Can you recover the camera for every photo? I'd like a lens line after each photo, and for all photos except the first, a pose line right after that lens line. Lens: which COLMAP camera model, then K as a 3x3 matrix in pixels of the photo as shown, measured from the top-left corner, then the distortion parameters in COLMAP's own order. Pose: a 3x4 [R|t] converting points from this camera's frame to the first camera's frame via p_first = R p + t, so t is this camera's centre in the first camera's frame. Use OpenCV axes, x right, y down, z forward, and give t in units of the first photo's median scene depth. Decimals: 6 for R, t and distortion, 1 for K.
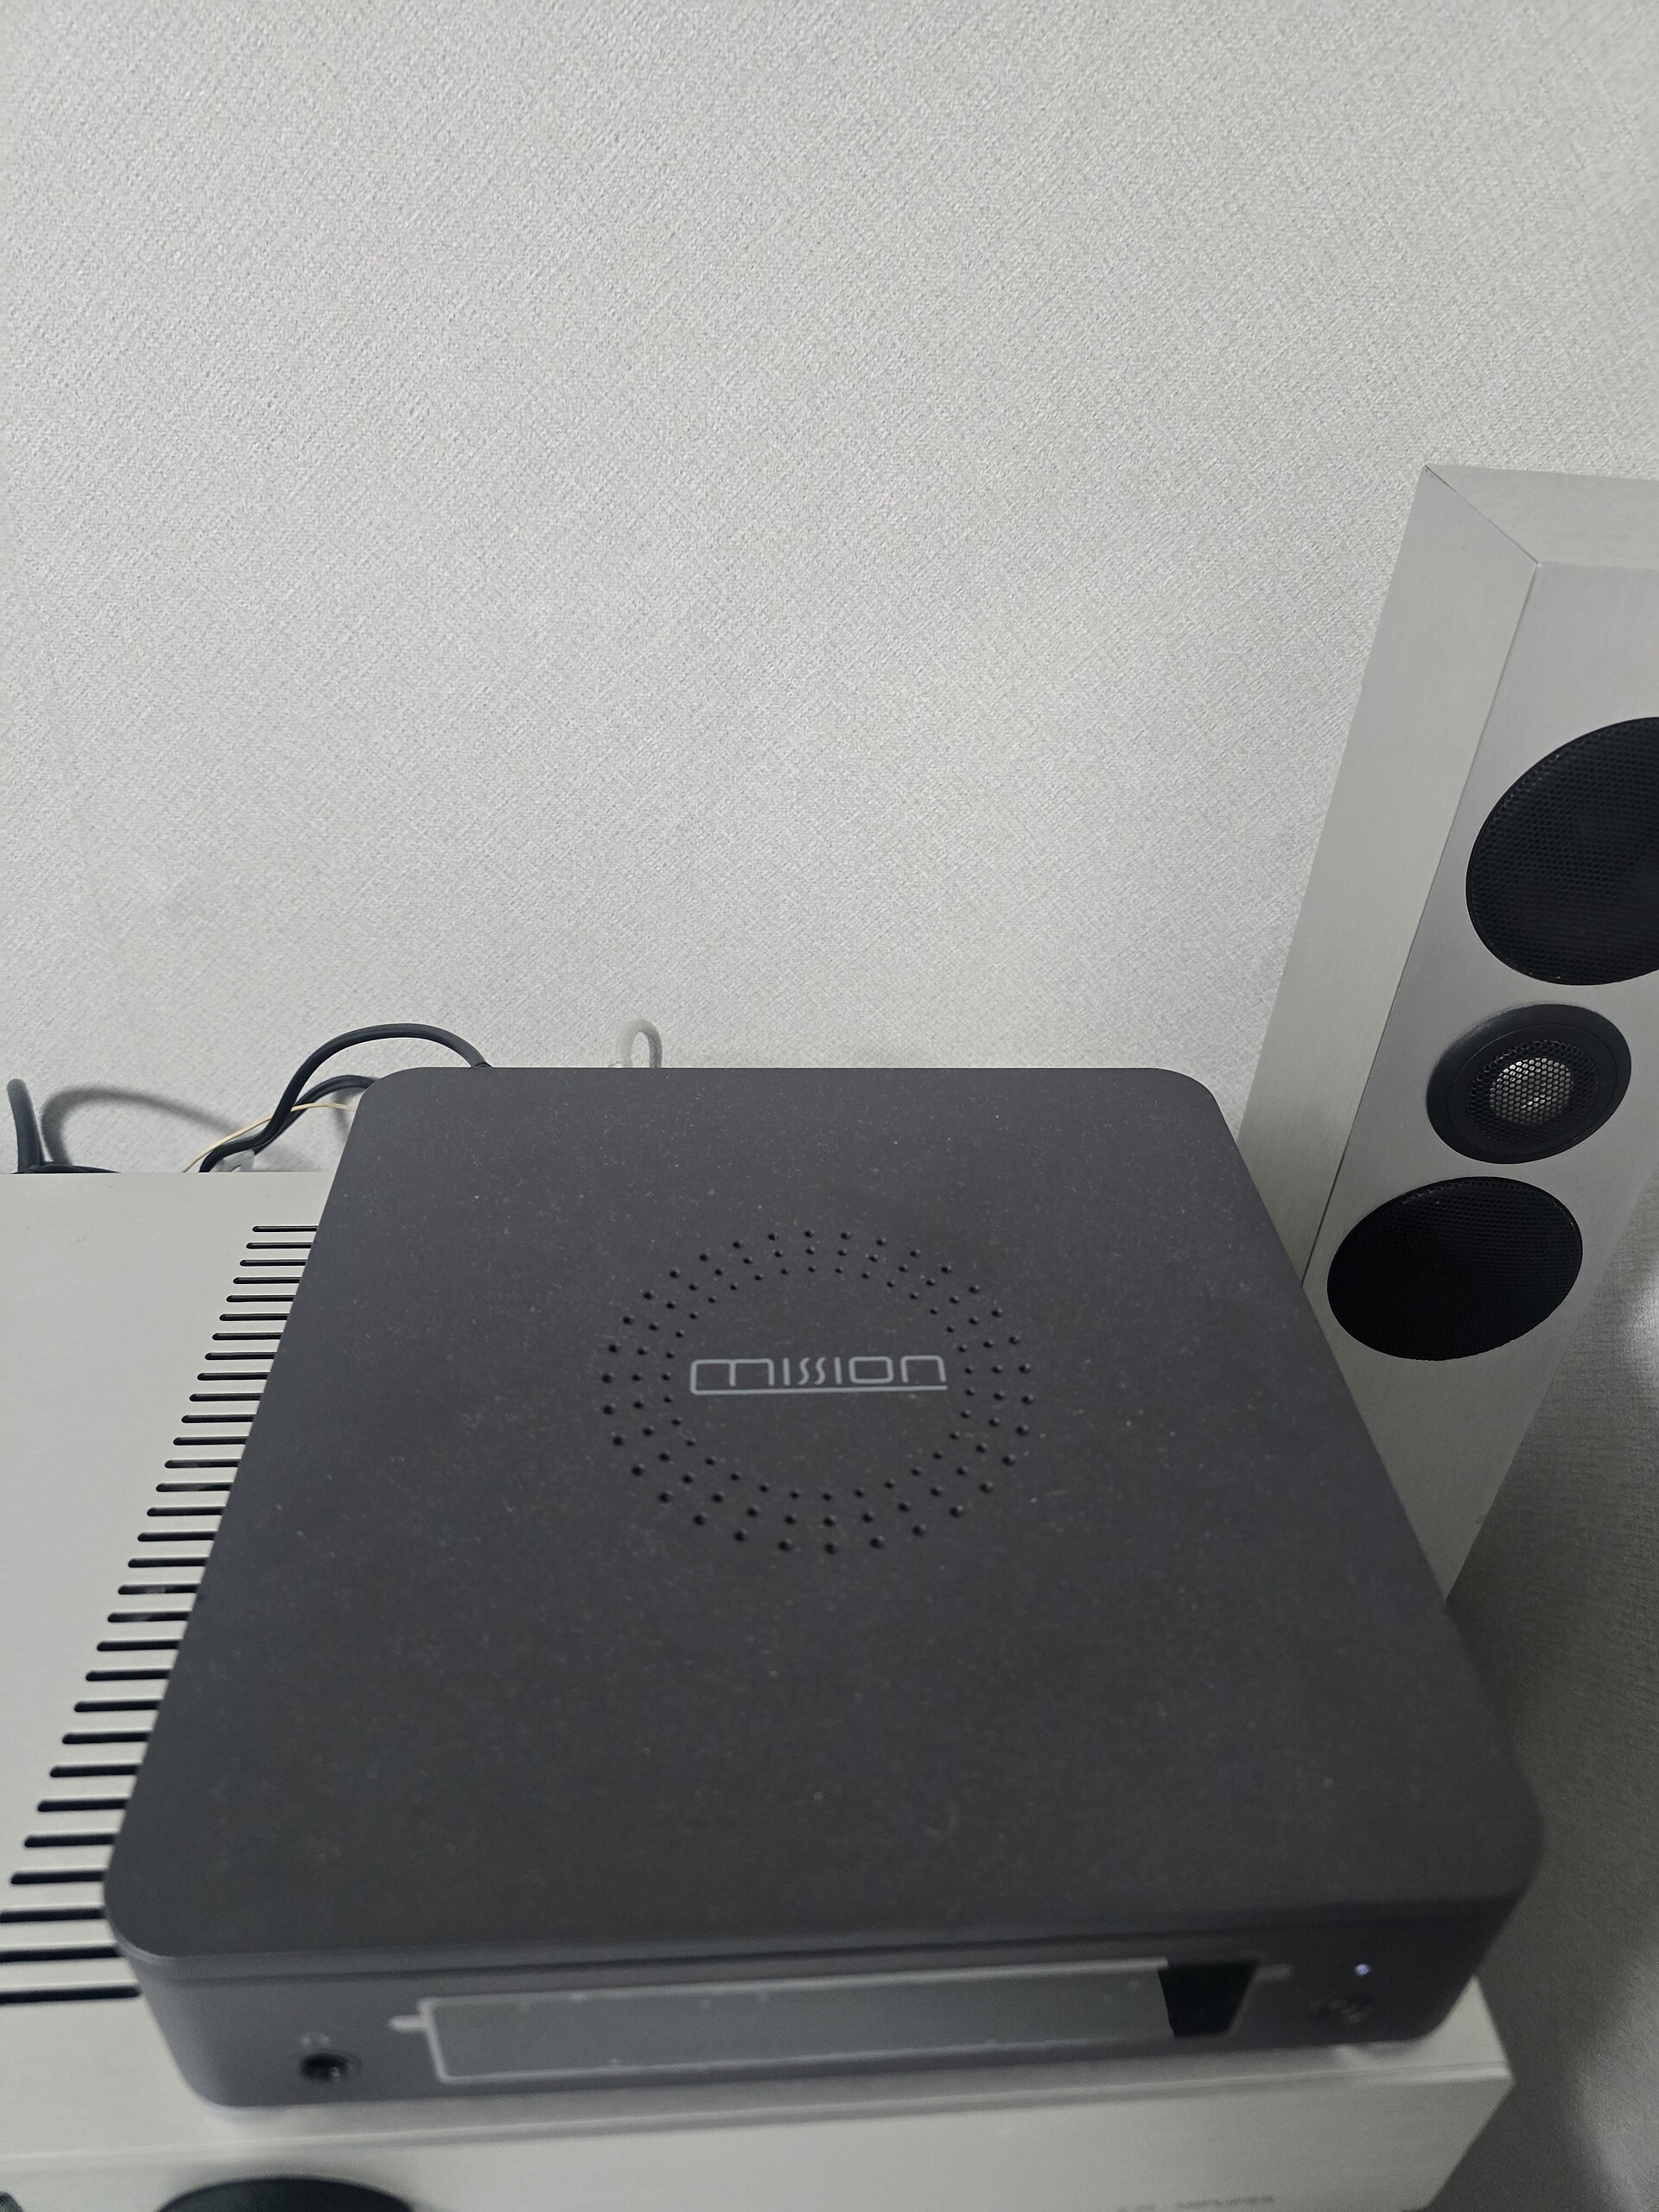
lens RADIAL K [[1538.4, 0, 826.0], [0, 1538.4, 1109.0], [0, 0, 1]] dist [0.007373, -0.018347]
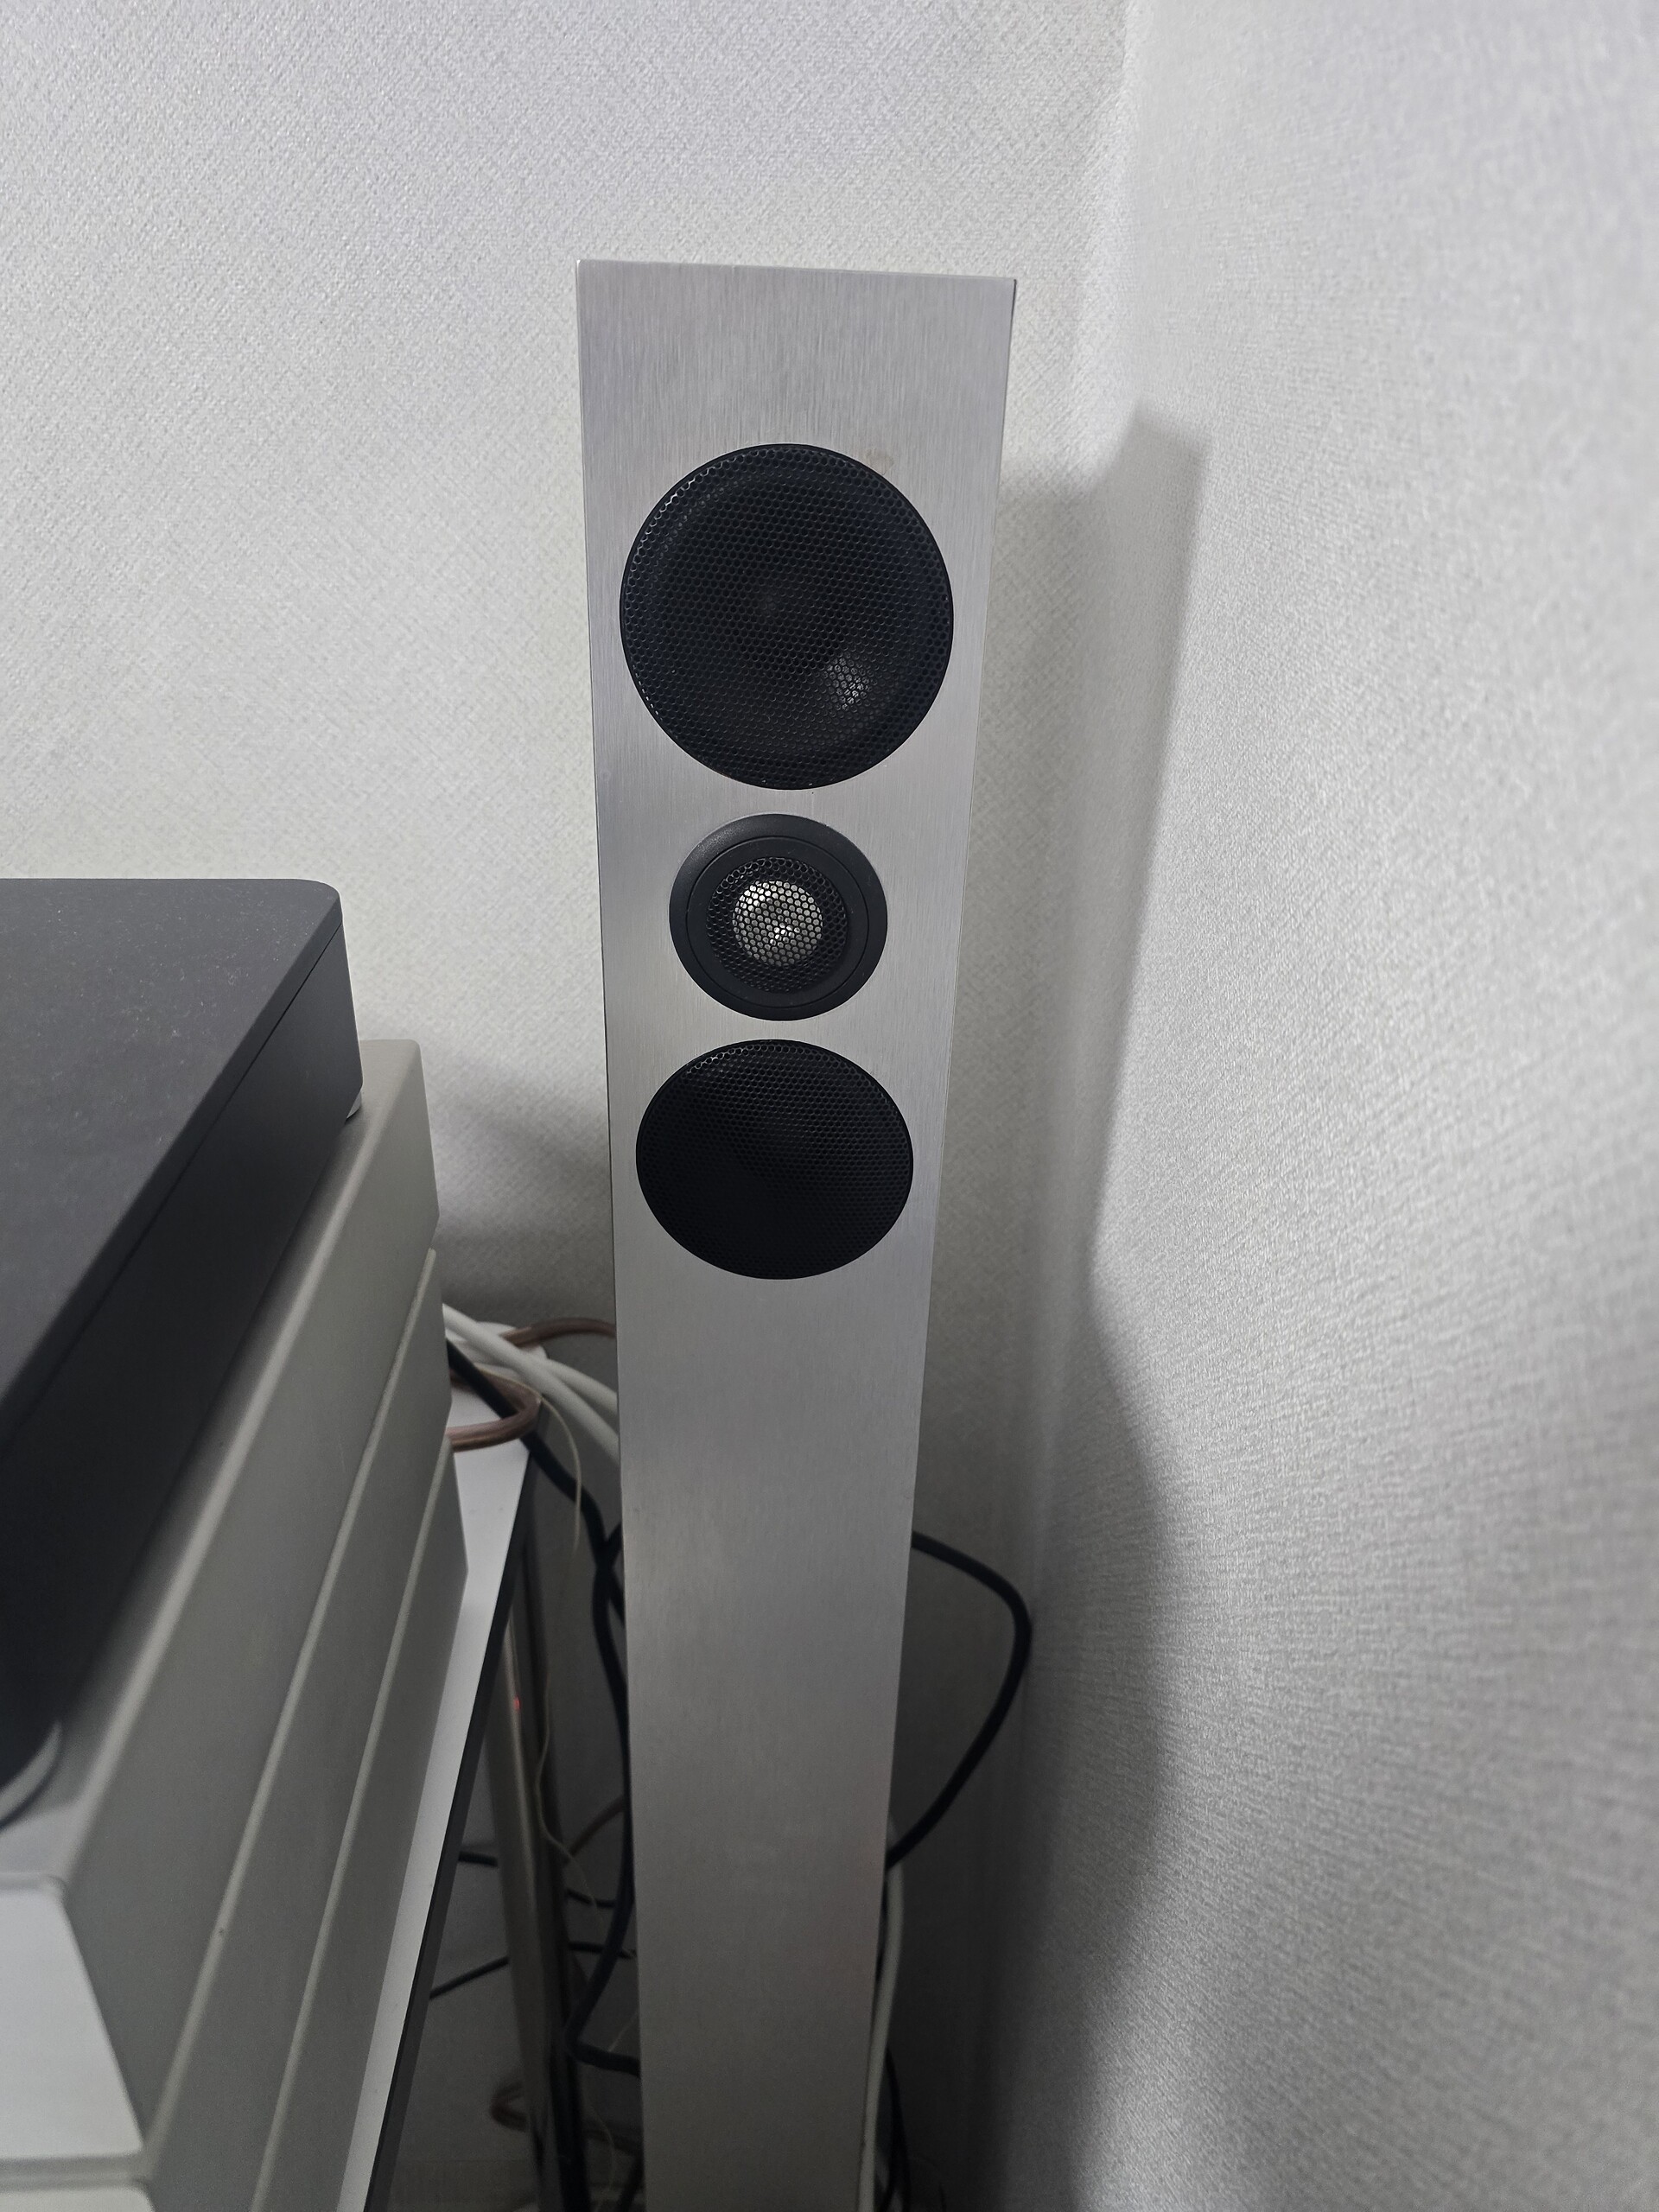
lens RADIAL K [[1538.4, 0, 830.7], [0, 1538.4, 1103.5], [0, 0, 1]] dist [0.007373, -0.018347]
pose [[0.999535, -0.018237, -0.024441, 0.434090], [0.014544, 0.989535, -0.143559, 0.185663], [0.026803, 0.143137, 0.989340, 0.125520]]
